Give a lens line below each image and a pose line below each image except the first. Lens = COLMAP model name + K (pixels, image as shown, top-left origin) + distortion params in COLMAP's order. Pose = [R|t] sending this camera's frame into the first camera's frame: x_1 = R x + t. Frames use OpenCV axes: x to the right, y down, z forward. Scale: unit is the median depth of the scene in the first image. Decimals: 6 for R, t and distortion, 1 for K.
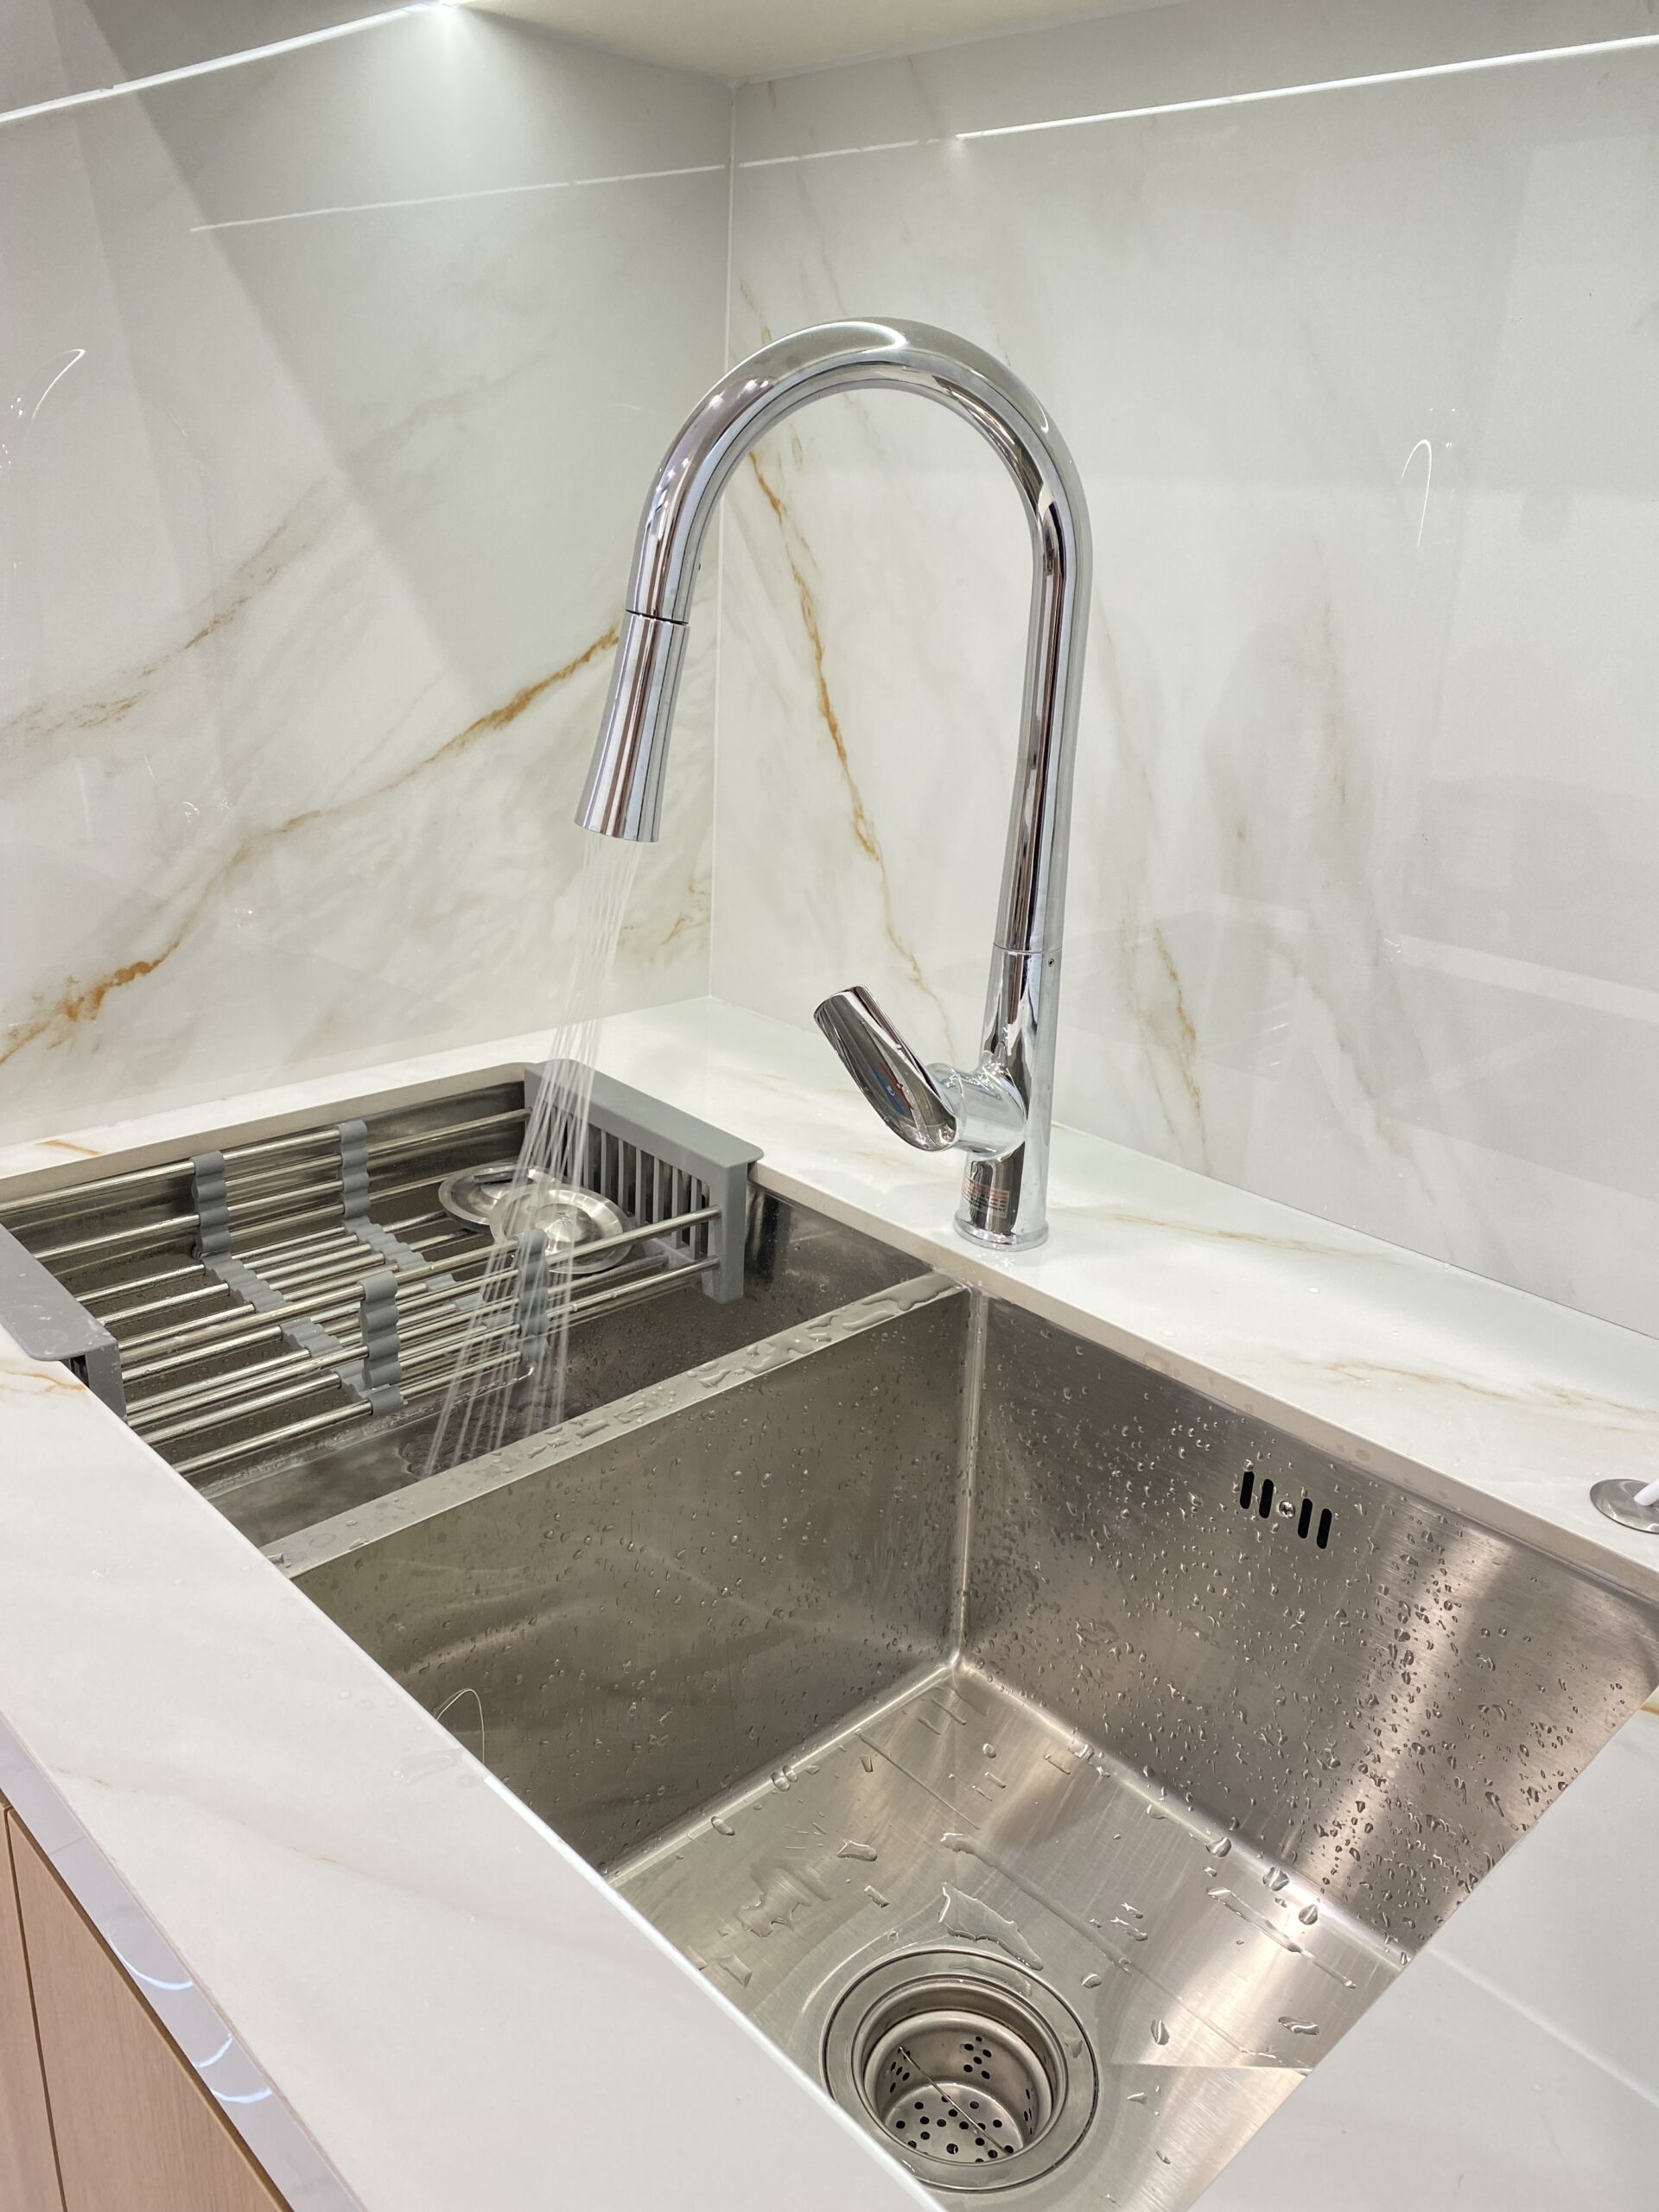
lens RADIAL K [[1719.4, 0, 820.9], [0, 1719.4, 1124.2], [0, 0, 1]] dist [0.026473, -0.022581]
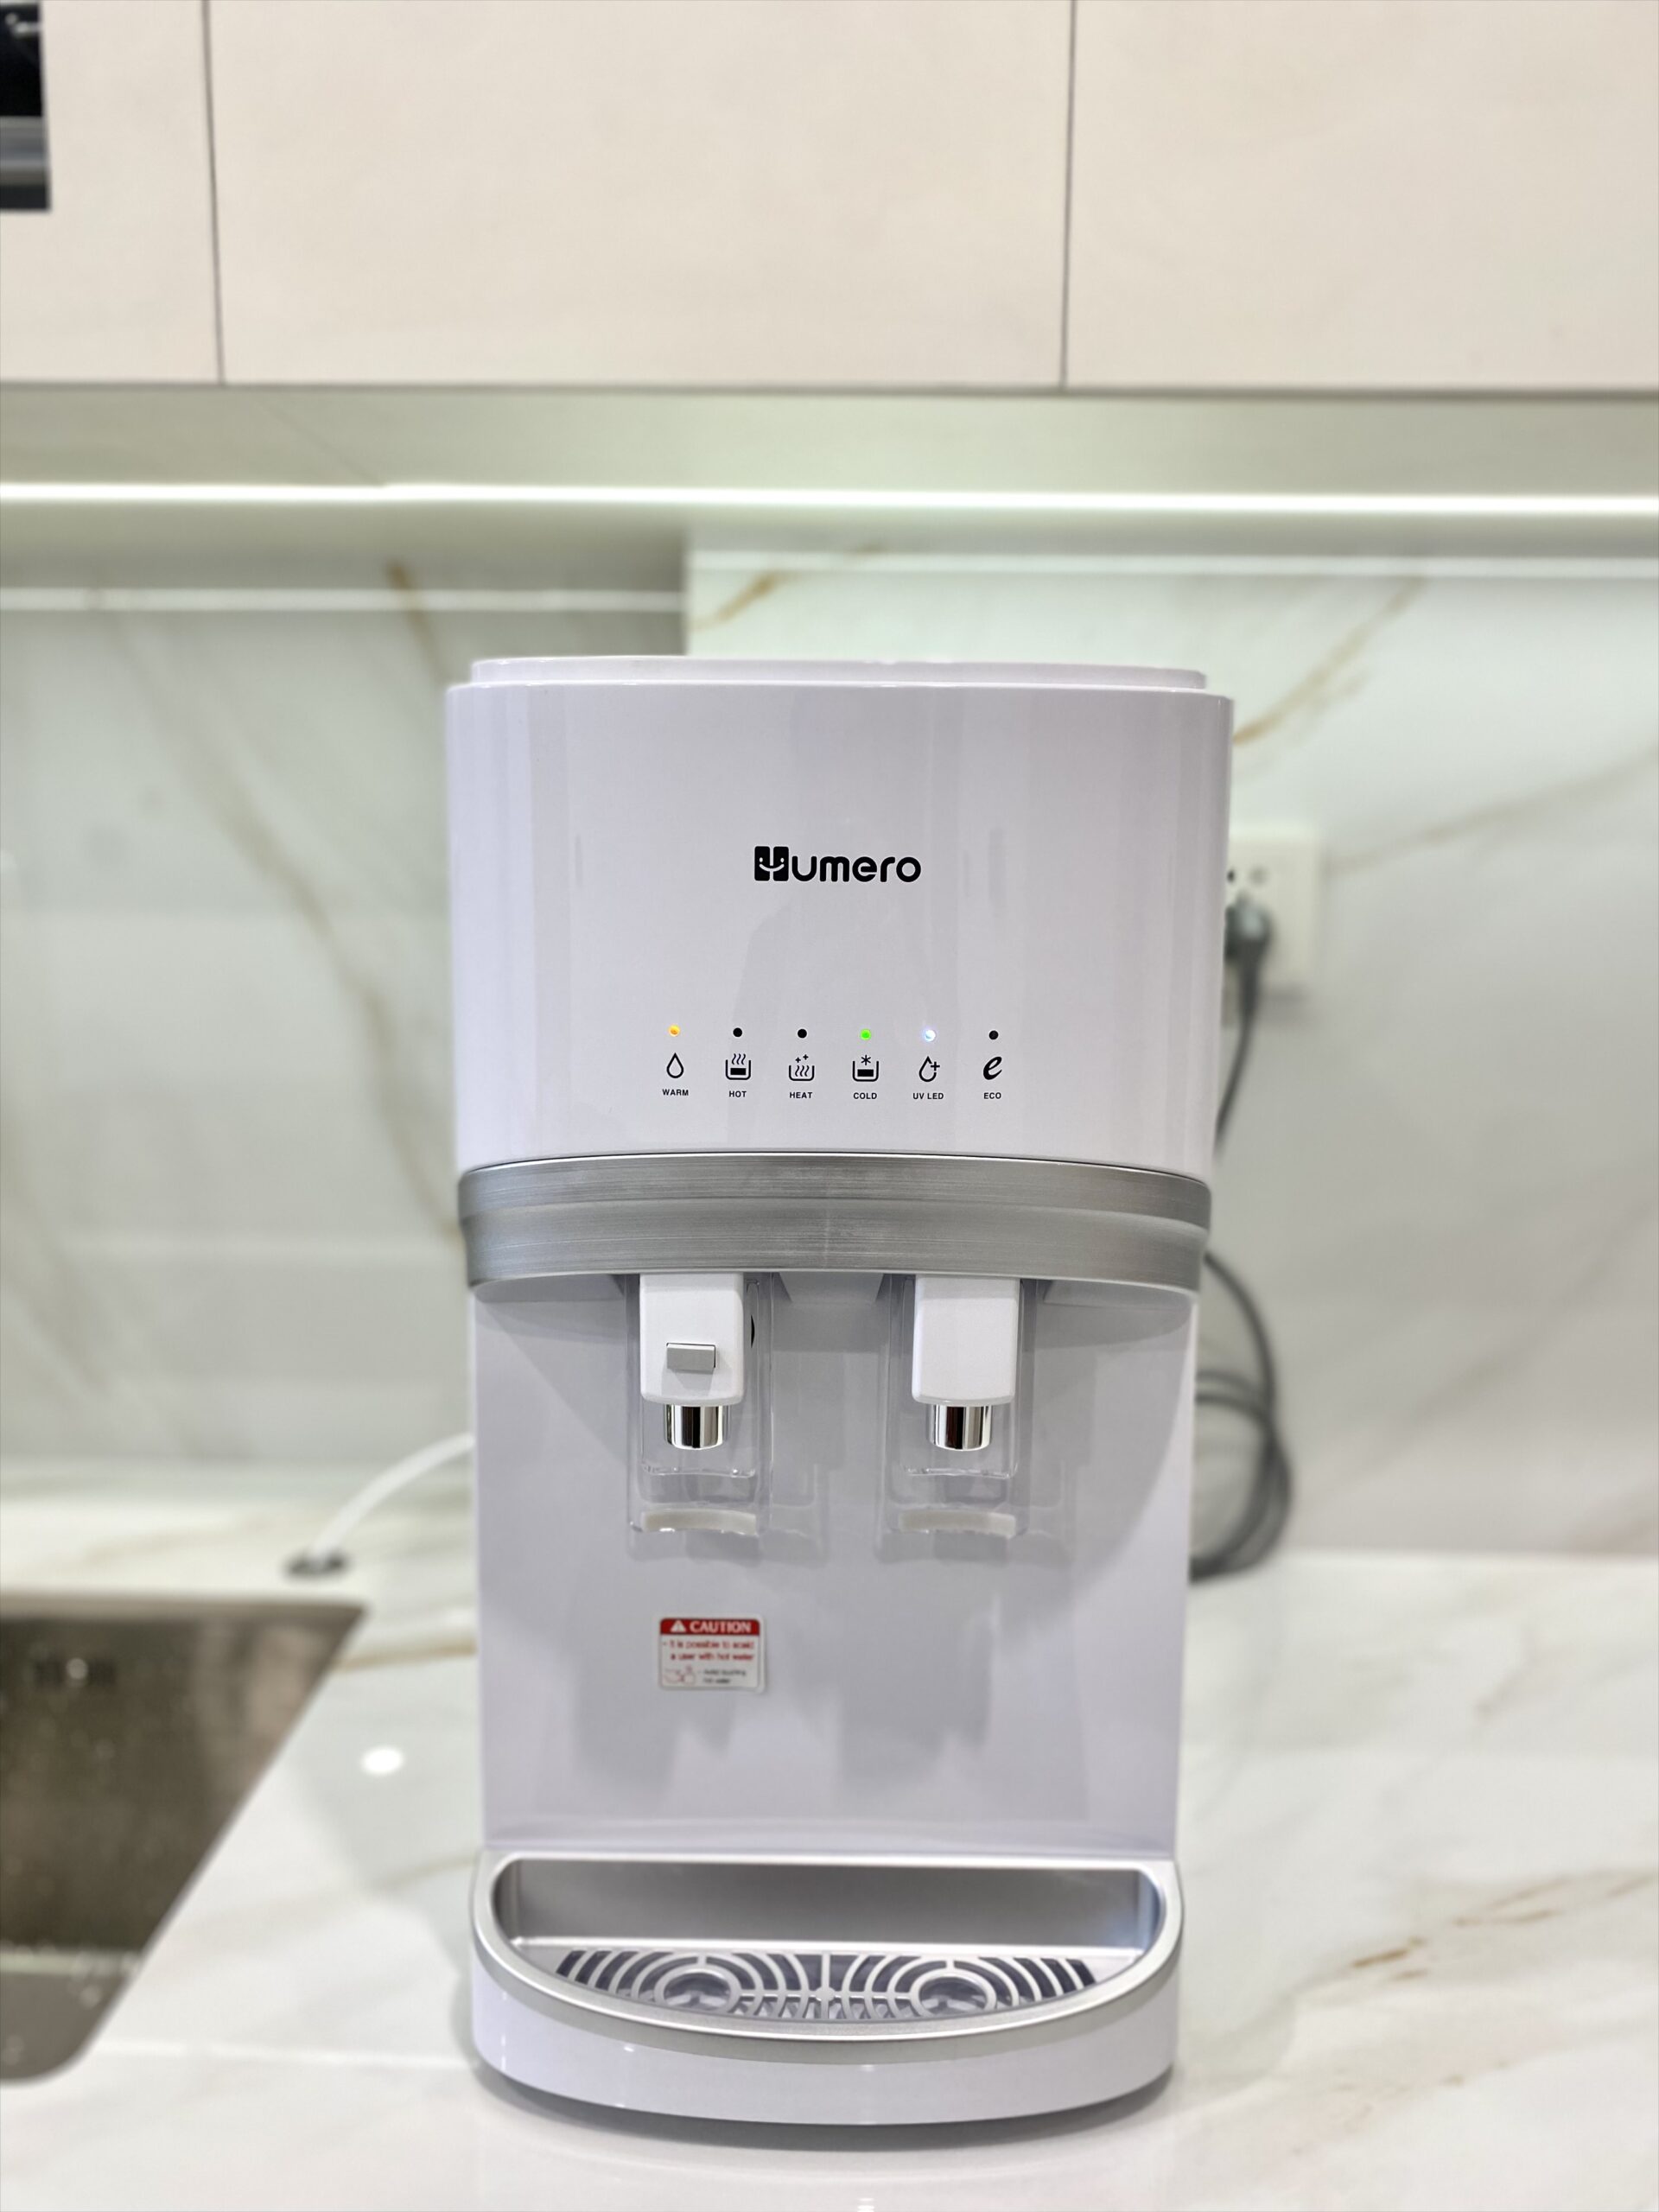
lens RADIAL K [[1719.4, 0, 829.4], [0, 1719.4, 1089.6], [0, 0, 1]] dist [0.026473, -0.022581]
pose [[0.714960, -0.141630, 0.684670, -0.117433], [0.261134, 0.962494, -0.073586, 0.031649], [-0.648569, 0.231402, 0.725129, -0.311229]]
